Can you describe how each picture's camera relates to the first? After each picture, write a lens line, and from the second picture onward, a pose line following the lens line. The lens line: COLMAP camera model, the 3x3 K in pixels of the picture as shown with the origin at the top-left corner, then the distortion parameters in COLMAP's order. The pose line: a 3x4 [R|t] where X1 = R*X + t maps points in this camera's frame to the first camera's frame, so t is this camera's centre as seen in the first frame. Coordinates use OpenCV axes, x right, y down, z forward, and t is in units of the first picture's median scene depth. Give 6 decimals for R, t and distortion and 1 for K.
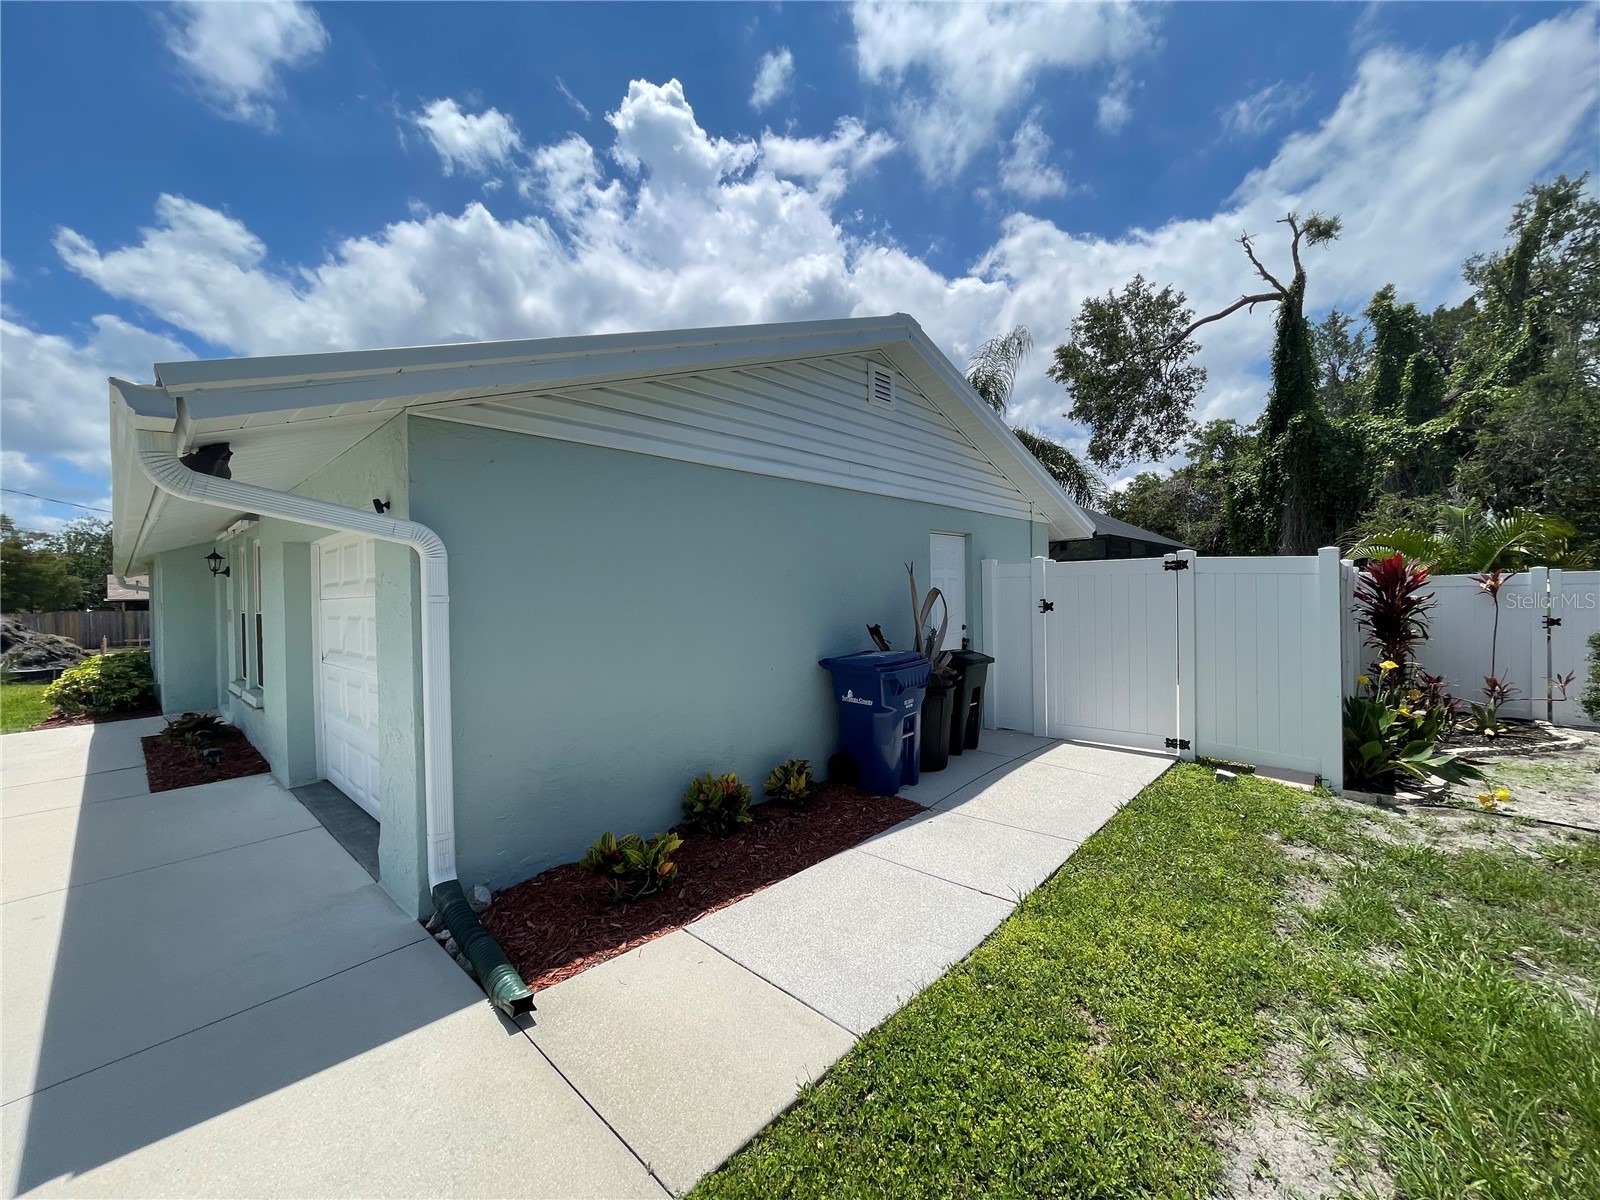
lens RADIAL K [[649.9, 0, 809.1], [0, 649.9, 599.6], [0, 0, 1]] dist [0.002934, -0.005566]
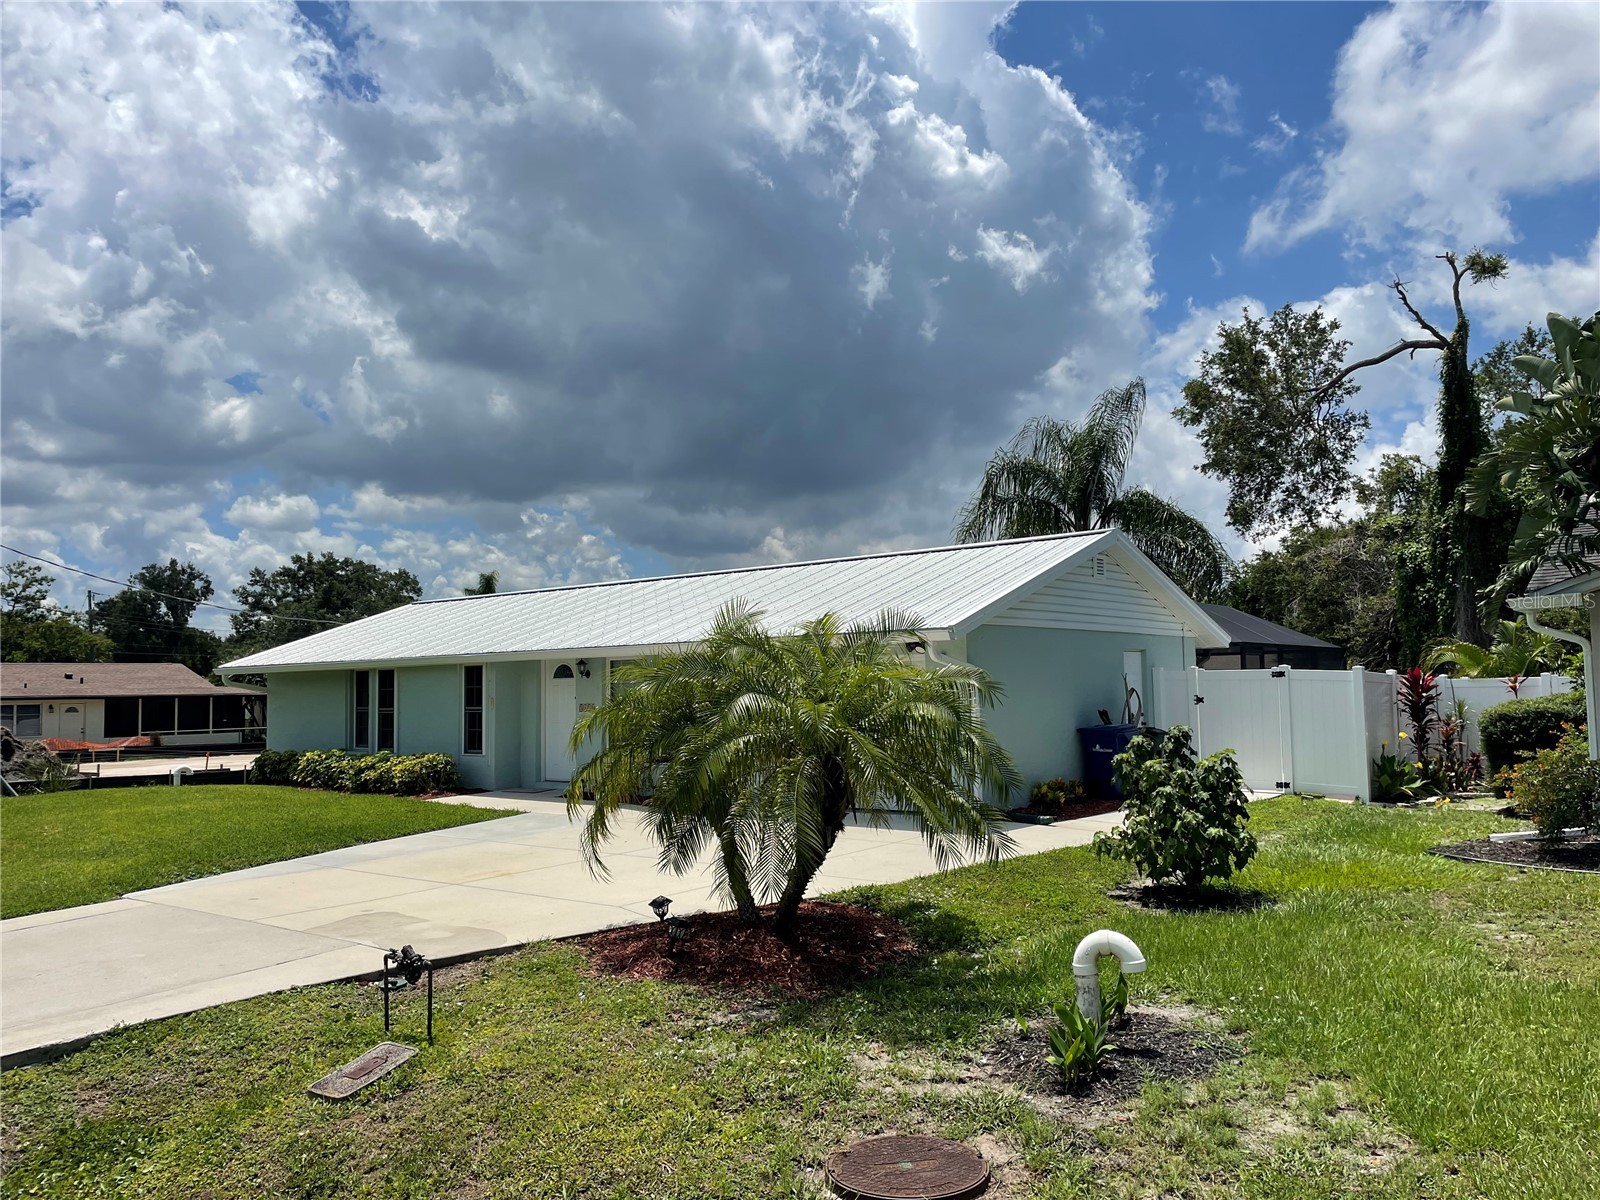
lens RADIAL K [[1208.0, 0, 808.0], [0, 1208.0, 609.4], [0, 0, 1]] dist [0.105823, -0.166197]
pose [[0.997625, 0.004579, 0.068732, -0.218120], [0.000561, 0.997215, -0.074578, 0.003481], [-0.068882, 0.074439, 0.994844, -0.524182]]
